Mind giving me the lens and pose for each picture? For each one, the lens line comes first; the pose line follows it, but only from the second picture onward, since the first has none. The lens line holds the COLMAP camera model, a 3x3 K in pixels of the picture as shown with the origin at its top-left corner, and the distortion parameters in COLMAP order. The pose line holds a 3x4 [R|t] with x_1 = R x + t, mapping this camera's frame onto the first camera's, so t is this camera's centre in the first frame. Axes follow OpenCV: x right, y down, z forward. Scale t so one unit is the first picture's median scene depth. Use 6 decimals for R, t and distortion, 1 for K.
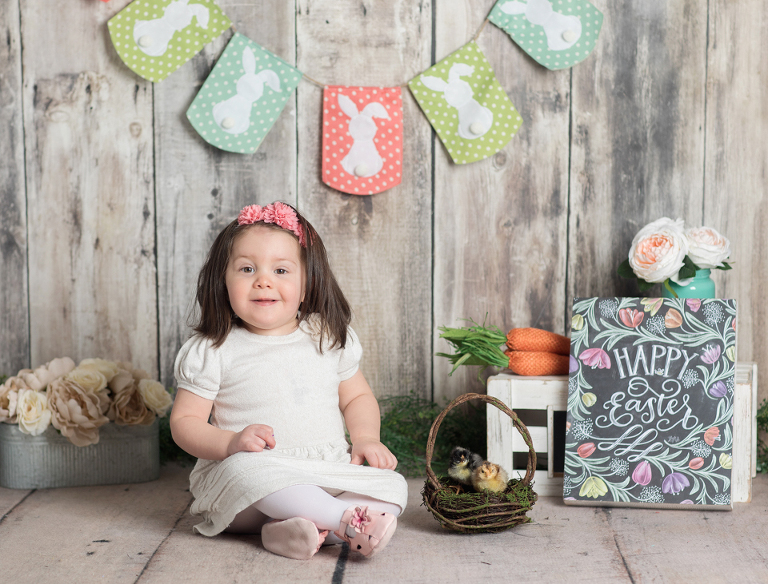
lens RADIAL K [[2004.1, 0, 320.3], [0, 2004.1, 275.8], [0, 0, 1]] dist [-0.011835, 0.230358]
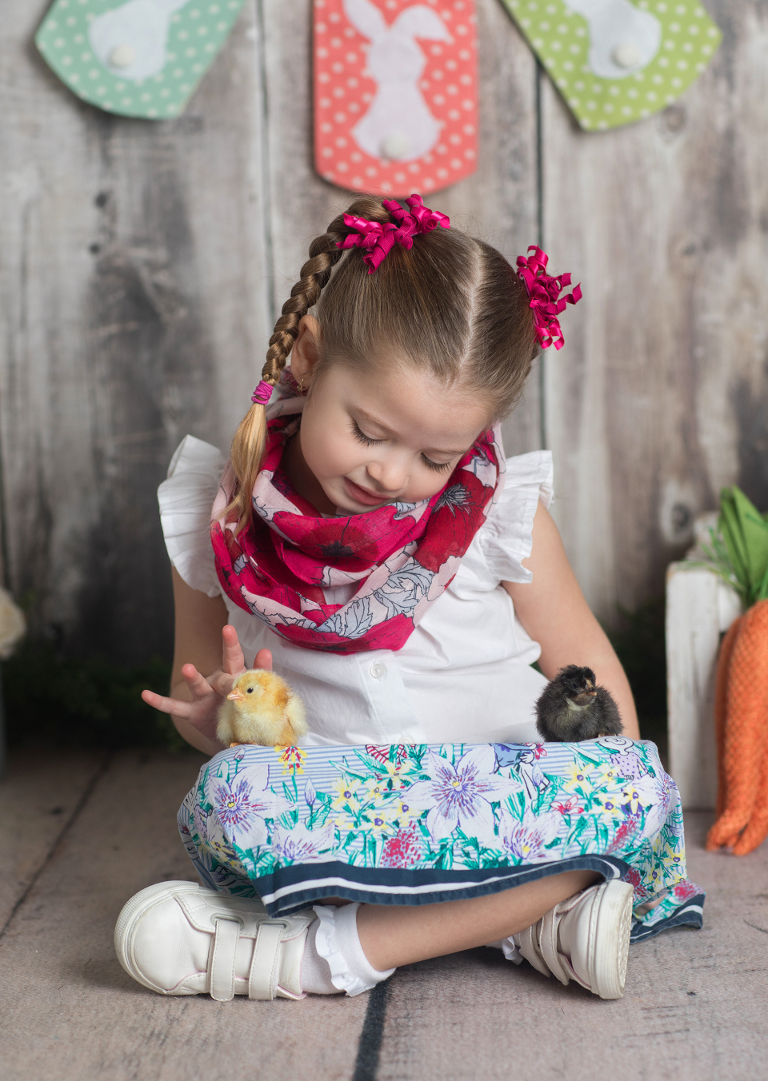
lens RADIAL K [[2397.2, 0, 384.0], [0, 2397.2, 540.5], [0, 0, 1]] dist [-0.035552, 0.313461]
pose [[0.999543, -0.026448, 0.014659, 0.006459], [0.025066, 0.995843, 0.087573, -0.007854], [-0.016914, -0.087166, 0.996050, 0.402056]]
